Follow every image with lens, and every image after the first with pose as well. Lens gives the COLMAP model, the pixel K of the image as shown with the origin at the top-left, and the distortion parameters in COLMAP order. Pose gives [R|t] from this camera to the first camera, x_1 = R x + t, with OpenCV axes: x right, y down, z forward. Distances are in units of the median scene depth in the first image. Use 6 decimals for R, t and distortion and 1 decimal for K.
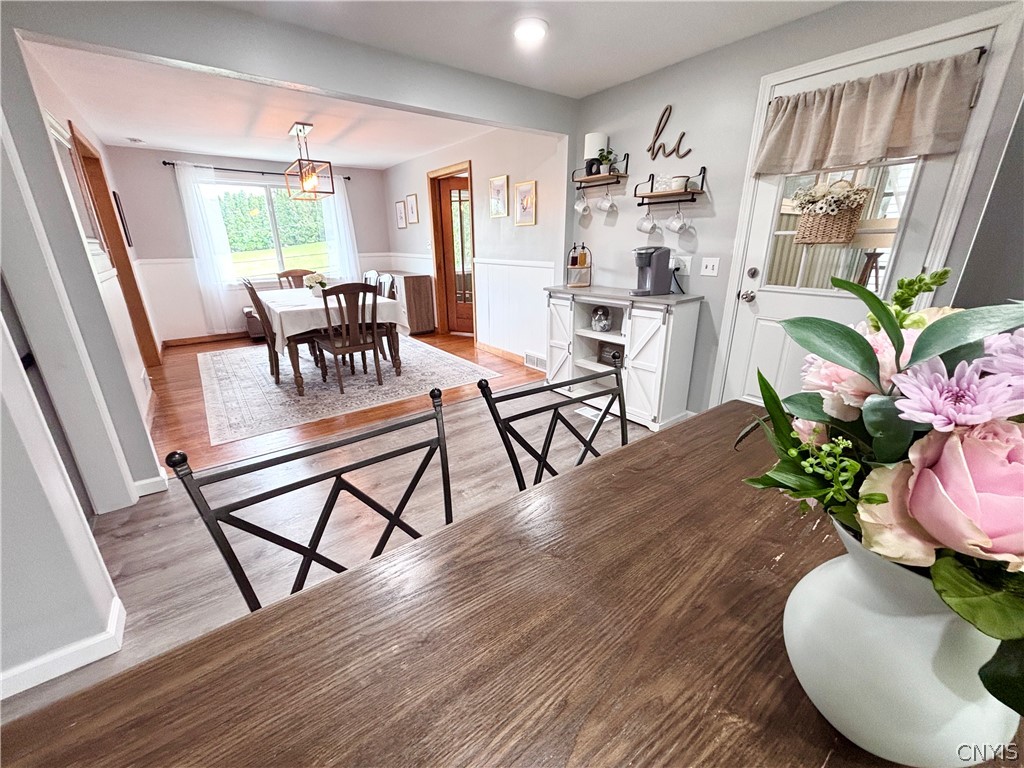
lens RADIAL K [[413.3, 0, 512.0], [0, 413.3, 384.0], [0, 0, 1]] dist [-0.002920, 0.000212]
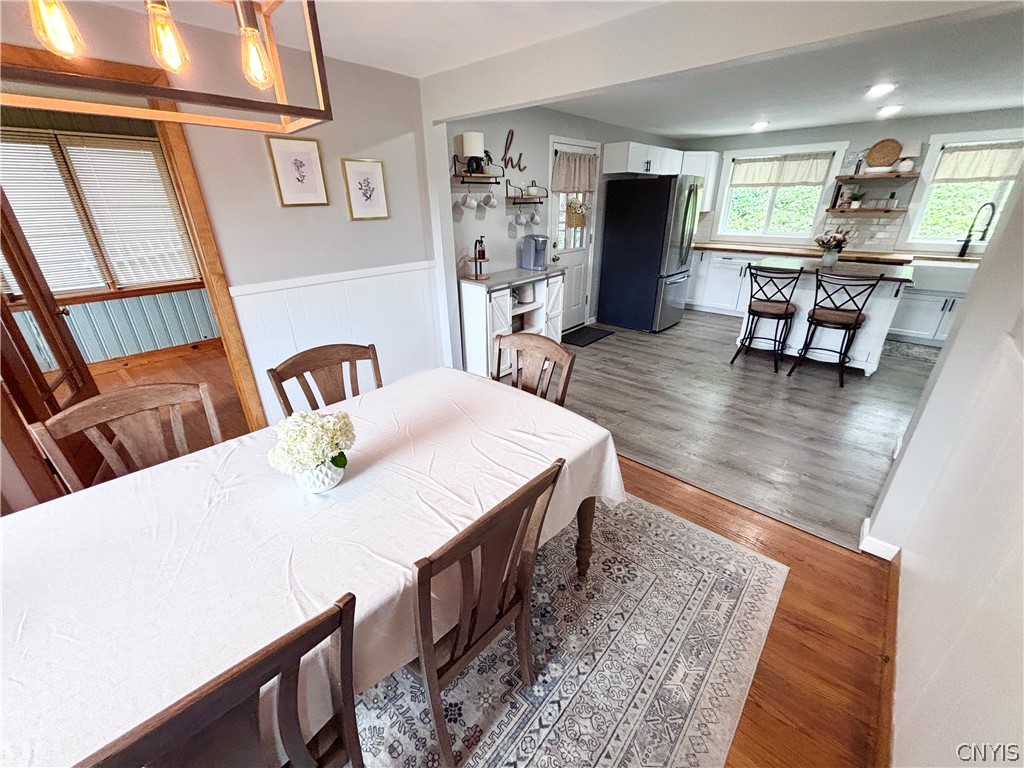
lens RADIAL K [[411.8, 0, 512.0], [0, 411.8, 384.0], [0, 0, 1]] dist [0.016170, -0.005637]
pose [[-0.197699, -0.389438, 0.899585, -1.156130], [0.324301, 0.840038, 0.434931, -0.561129], [-0.925064, 0.377722, -0.039780, 1.361460]]
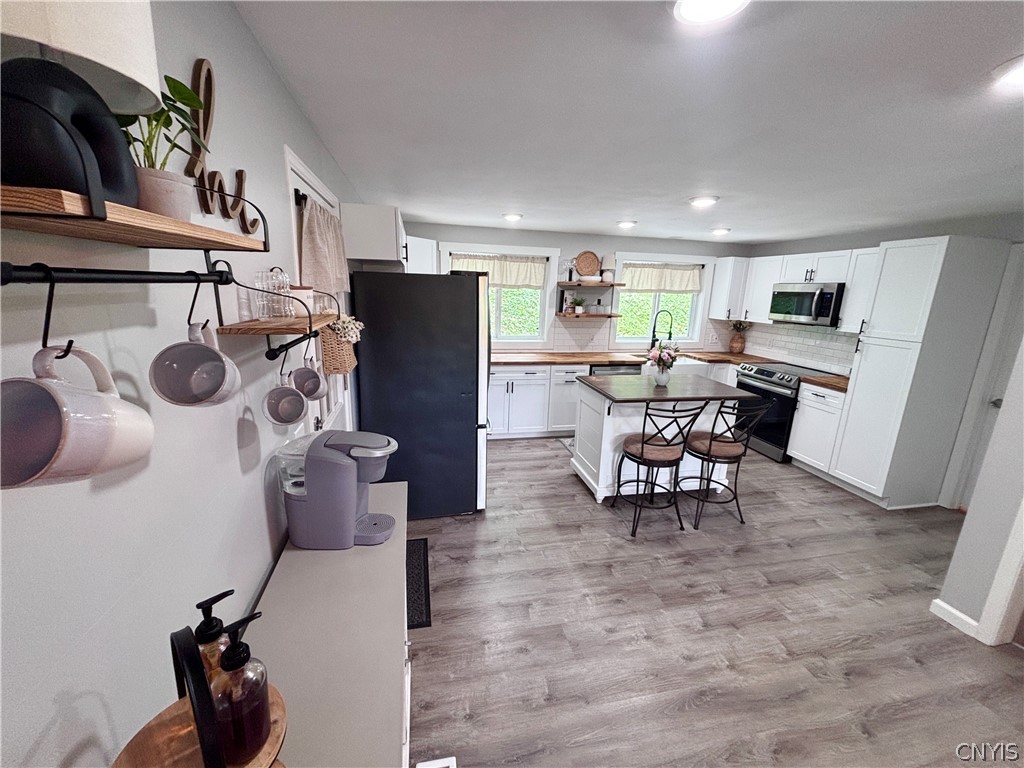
lens RADIAL K [[417.0, 0, 512.0], [0, 417.0, 384.0], [0, 0, 1]] dist [-0.001711, -0.000125]
pose [[-0.911786, -0.114722, 0.394316, 0.016151], [0.106712, 0.861017, 0.497255, -0.595834], [-0.396559, 0.495468, -0.772821, 1.277286]]
